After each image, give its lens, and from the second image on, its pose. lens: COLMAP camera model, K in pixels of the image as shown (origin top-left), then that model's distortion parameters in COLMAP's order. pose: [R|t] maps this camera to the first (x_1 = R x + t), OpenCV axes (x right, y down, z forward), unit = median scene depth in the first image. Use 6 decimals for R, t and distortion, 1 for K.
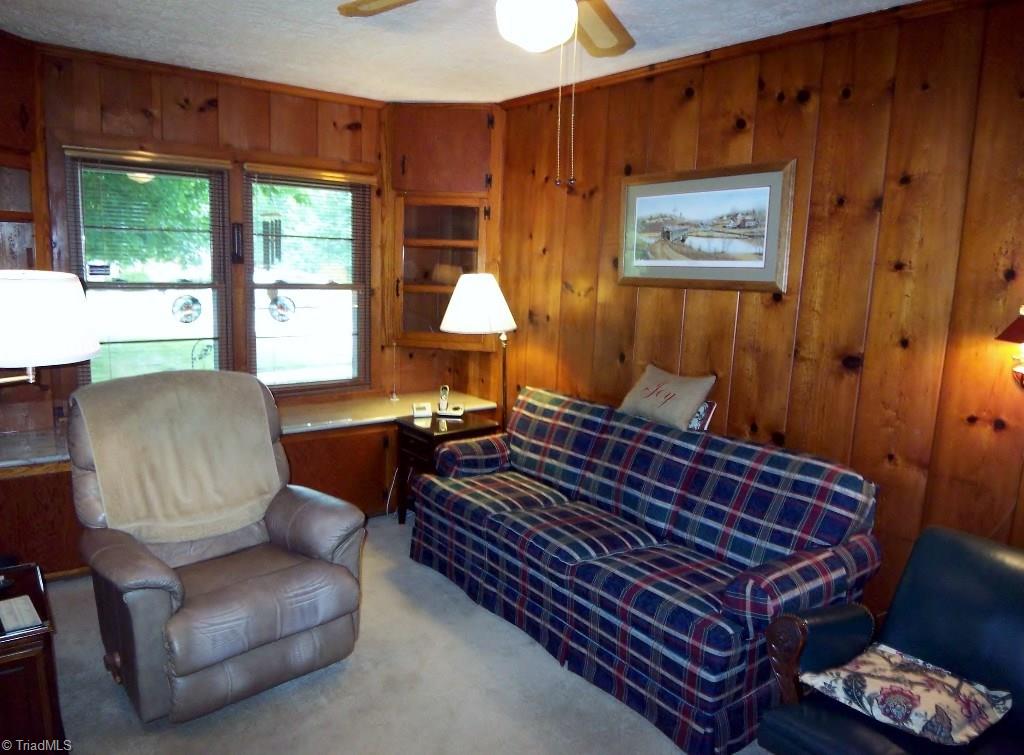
lens RADIAL K [[682.8, 0, 507.6], [0, 682.8, 376.1], [0, 0, 1]] dist [-0.012754, -0.036480]
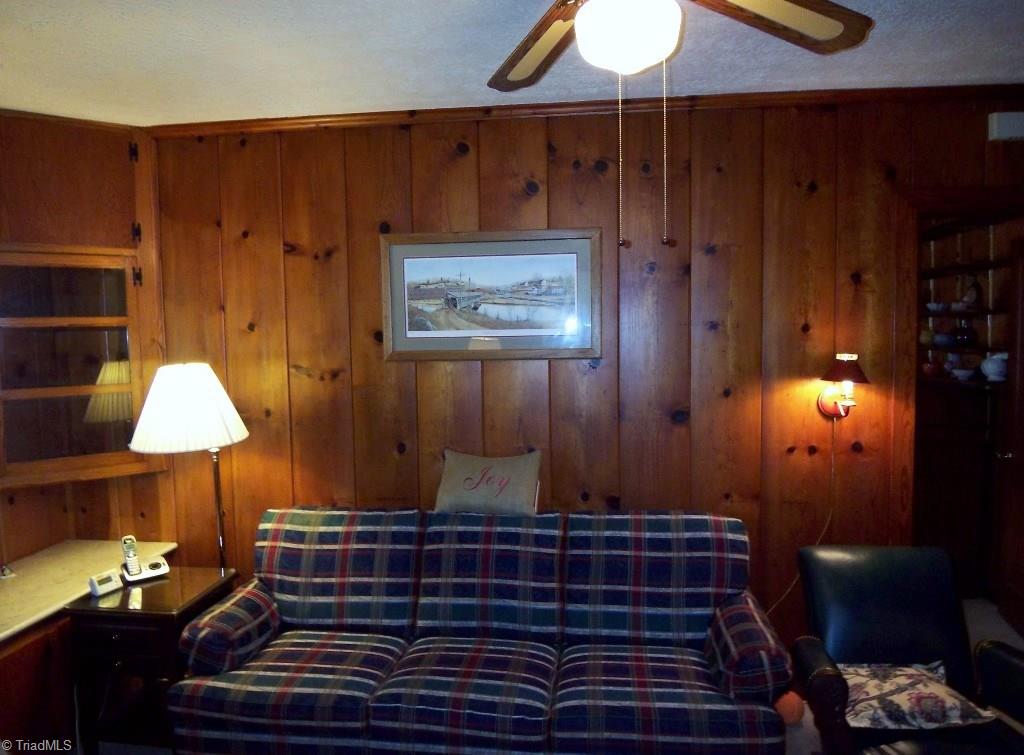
lens RADIAL K [[682.8, 0, 517.8], [0, 682.8, 386.0], [0, 0, 1]] dist [-0.012754, -0.036480]
pose [[0.702253, -0.100373, 0.704816, -0.349121], [0.158834, 0.987147, -0.017677, -0.073138], [-0.693983, 0.124363, 0.709170, 0.334725]]
